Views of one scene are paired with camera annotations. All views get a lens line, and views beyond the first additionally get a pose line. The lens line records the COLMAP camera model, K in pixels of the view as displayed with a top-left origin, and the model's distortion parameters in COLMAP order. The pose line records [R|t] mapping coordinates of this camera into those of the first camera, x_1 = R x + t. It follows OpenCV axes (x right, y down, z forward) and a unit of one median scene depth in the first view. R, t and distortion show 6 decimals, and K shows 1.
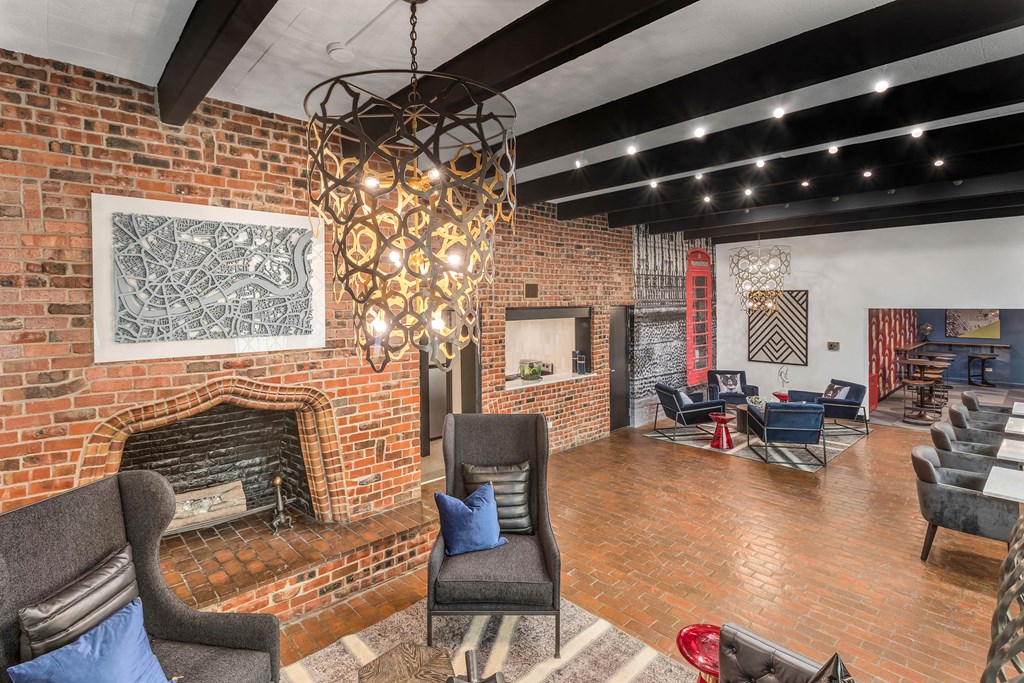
lens RADIAL K [[493.4, 0, 506.8], [0, 493.4, 306.6], [0, 0, 1]] dist [0.001604, 0.000003]
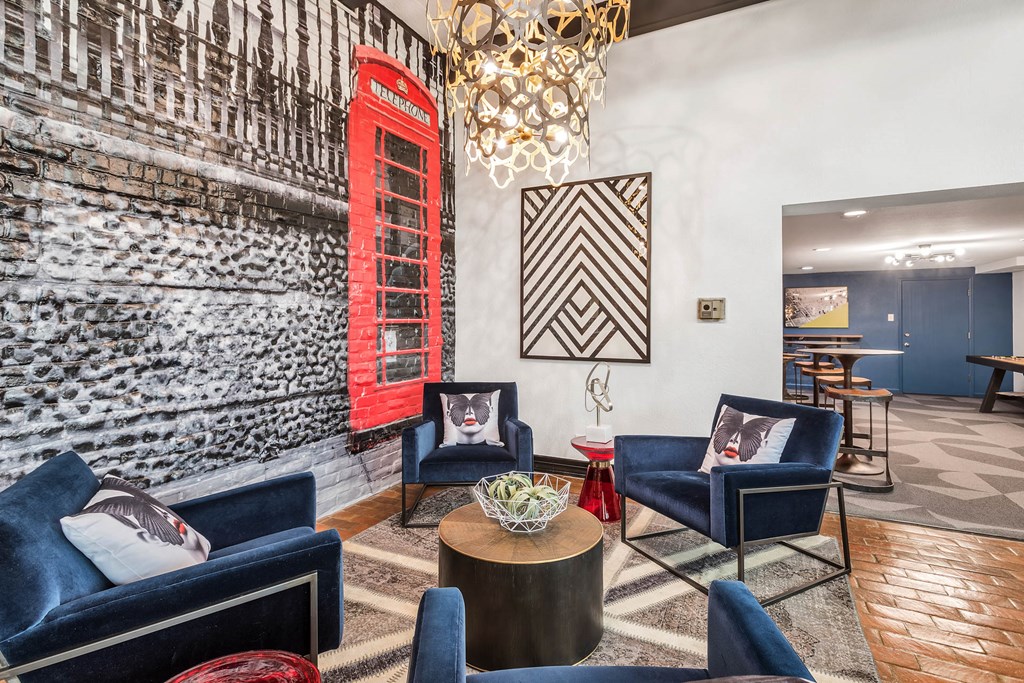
lens RADIAL K [[484.6, 0, 508.9], [0, 484.6, 325.3], [0, 0, 1]] dist [0.000456, 0.000013]
pose [[0.937730, 0.004975, 0.347329, 0.355596], [-0.002144, 0.999961, -0.008536, 0.090225], [-0.347358, 0.007260, 0.937704, 0.652845]]
